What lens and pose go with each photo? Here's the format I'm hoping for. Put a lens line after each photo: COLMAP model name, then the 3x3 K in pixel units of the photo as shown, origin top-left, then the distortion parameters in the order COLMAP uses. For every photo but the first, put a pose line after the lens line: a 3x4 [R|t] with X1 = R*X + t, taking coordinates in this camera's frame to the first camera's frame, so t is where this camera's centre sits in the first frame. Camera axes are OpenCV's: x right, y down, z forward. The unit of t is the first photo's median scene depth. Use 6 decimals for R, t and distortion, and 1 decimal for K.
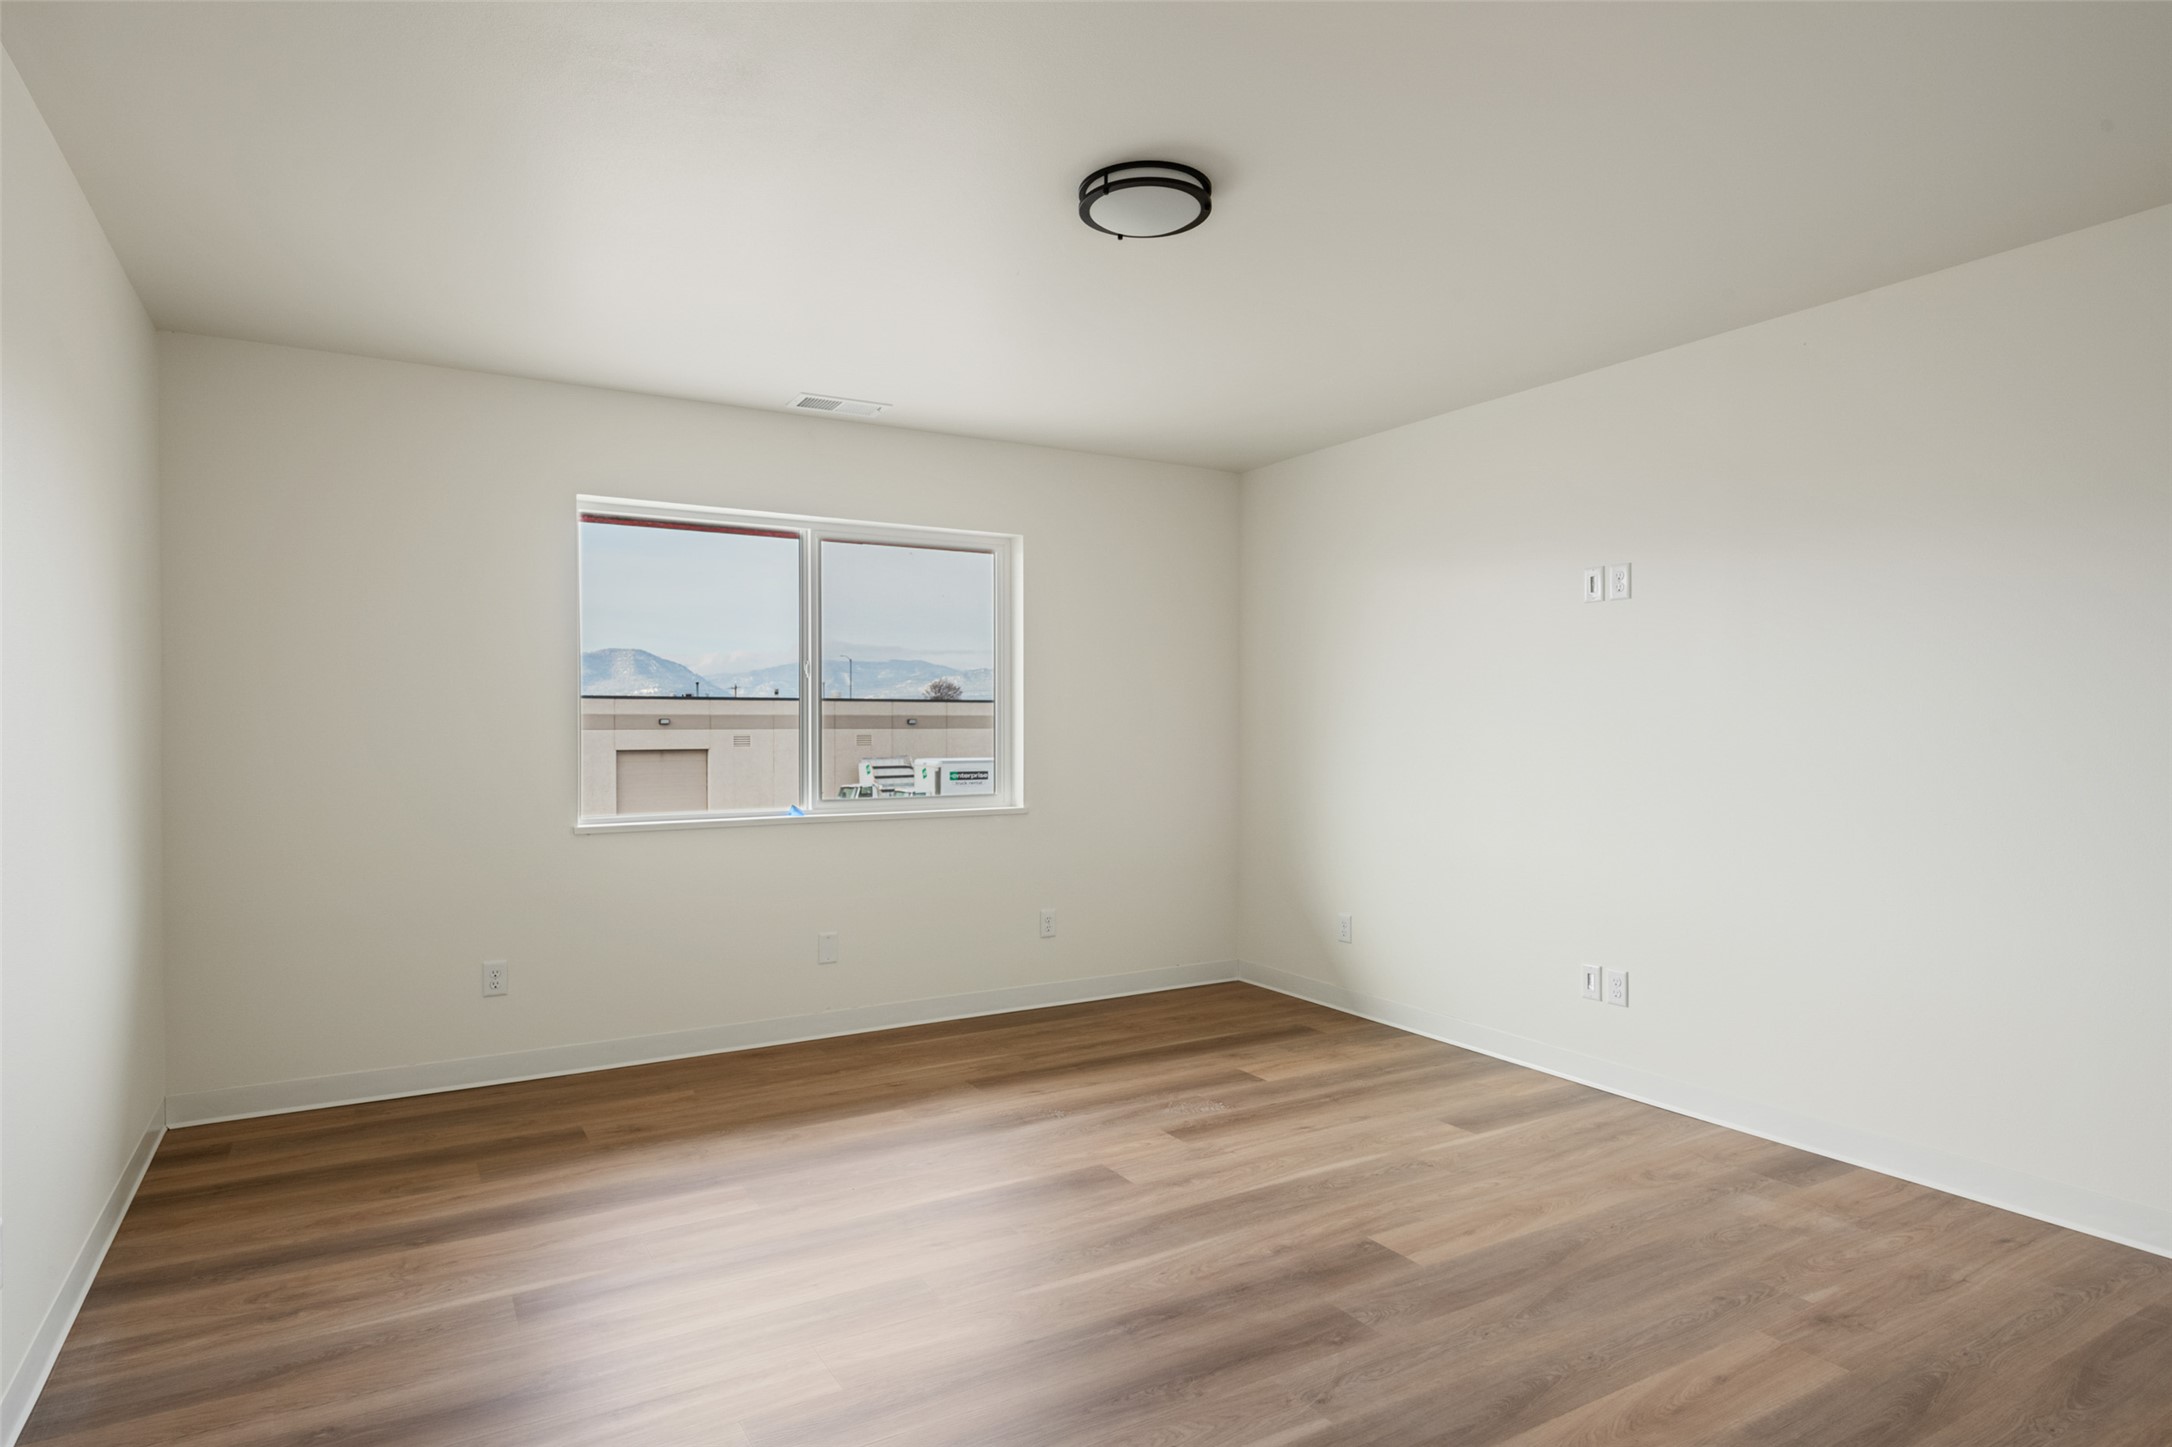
lens RADIAL K [[1208.2, 0, 1086.0], [0, 1208.2, 723.5], [0, 0, 1]] dist [0.031279, -0.095471]
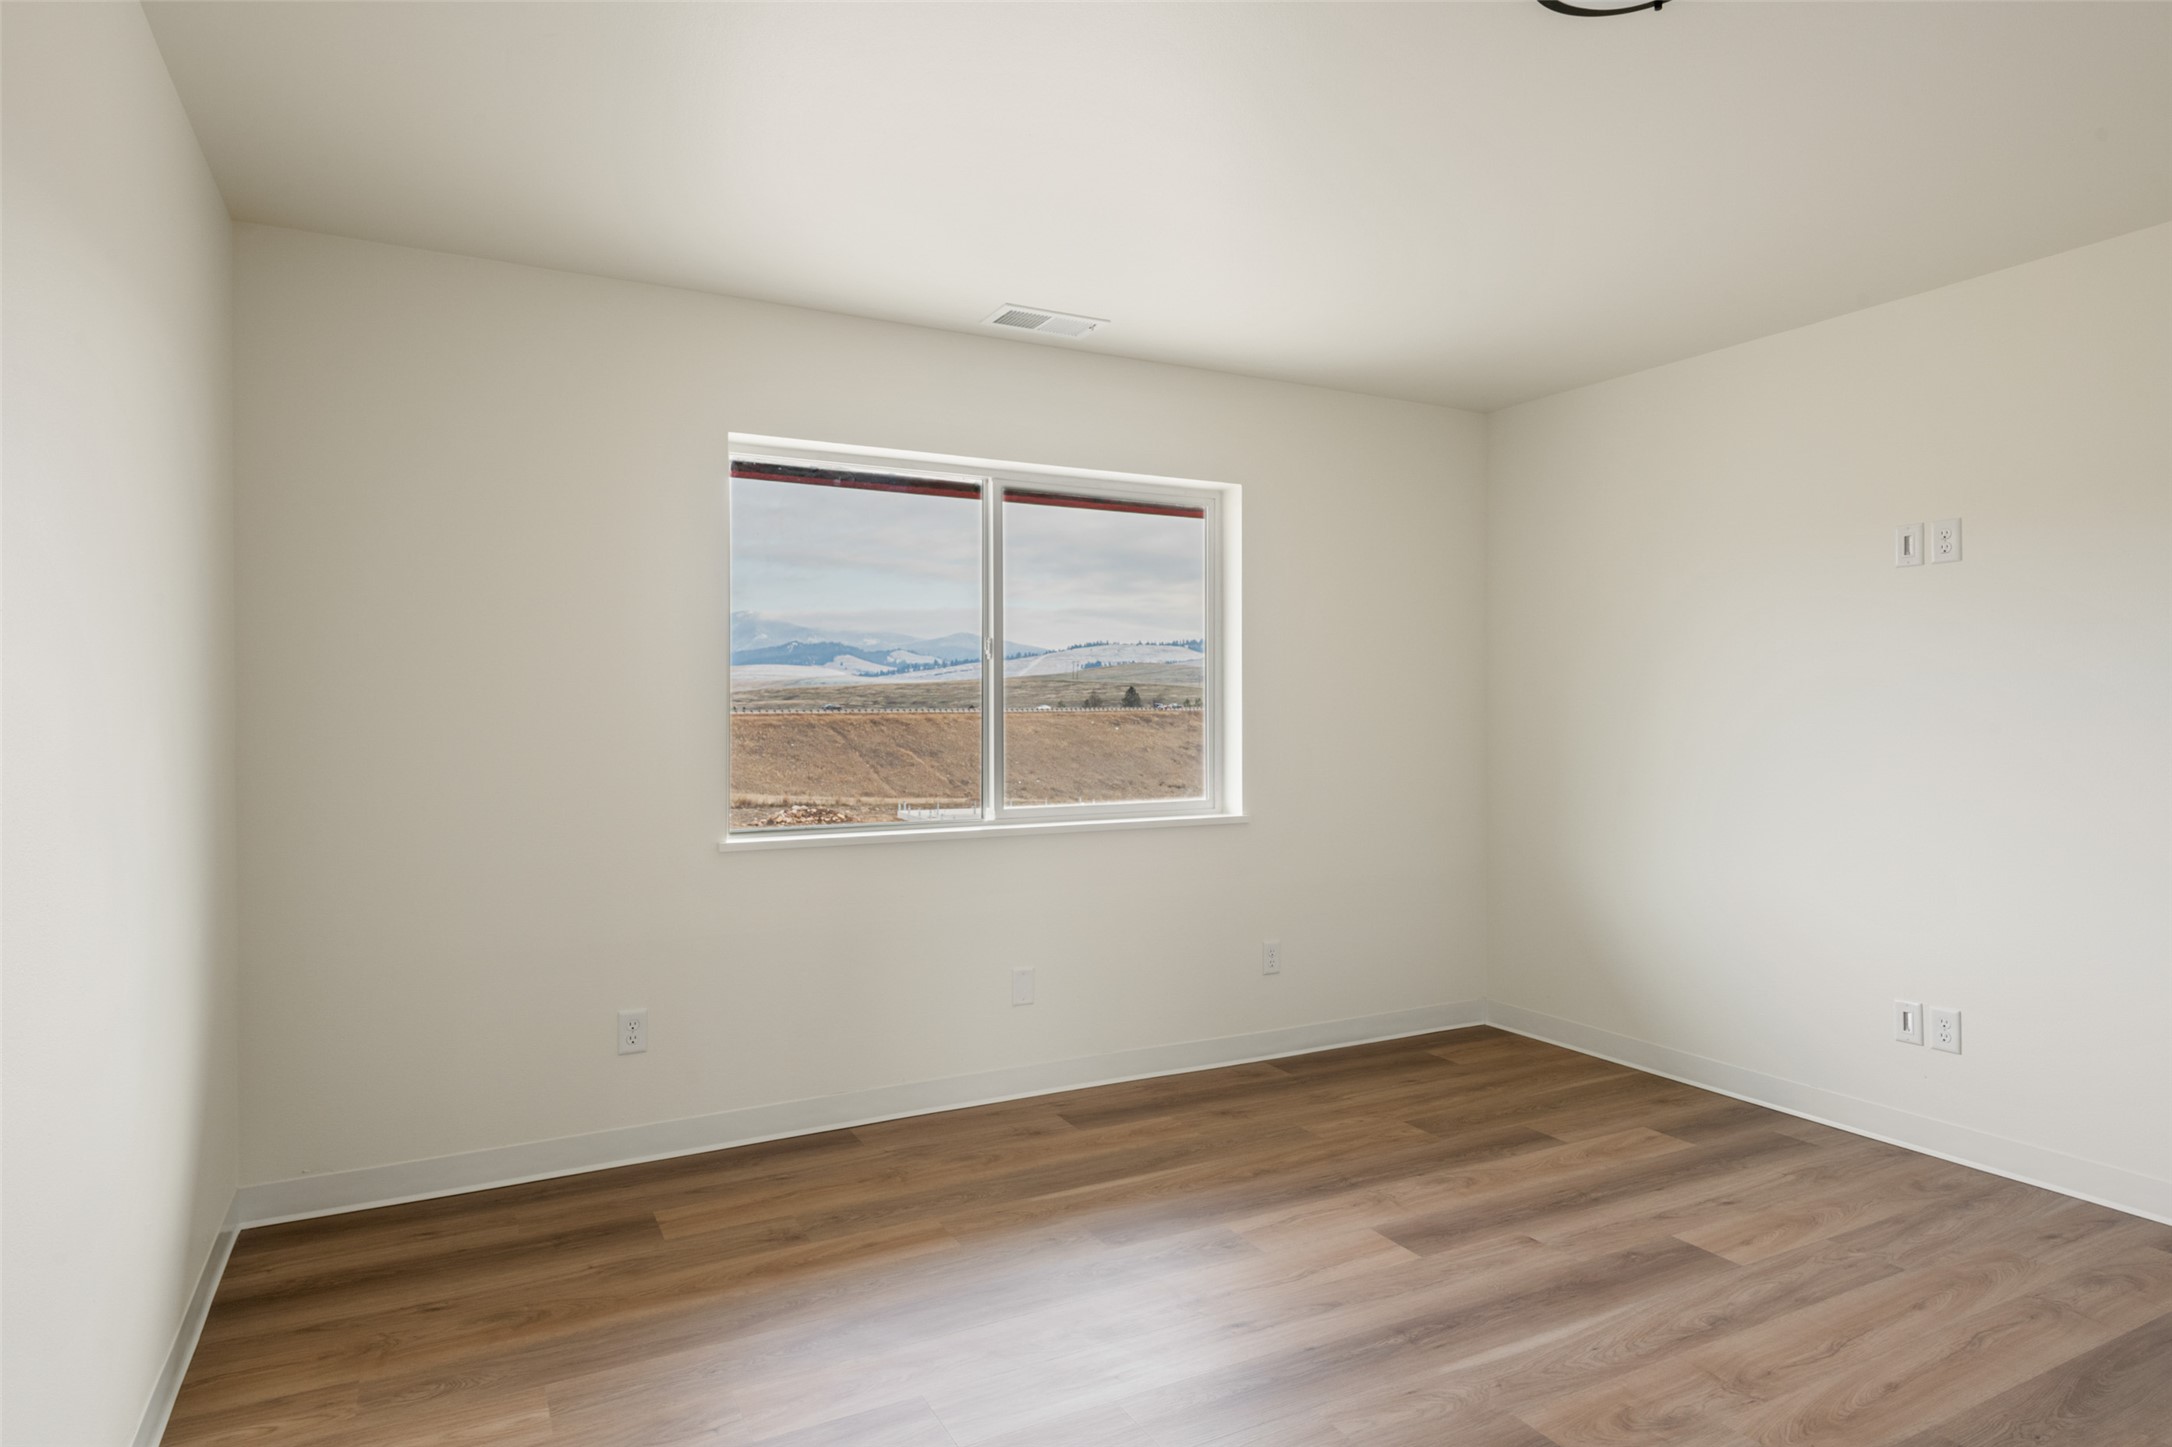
lens RADIAL K [[1234.1, 0, 1084.9], [0, 1234.1, 681.2], [0, 0, 1]] dist [-0.001076, -0.104142]
pose [[0.996495, -0.003890, -0.083565, -0.094757], [0.001750, 0.999669, -0.025672, -0.000999], [0.083637, 0.025435, 0.996172, 0.163112]]
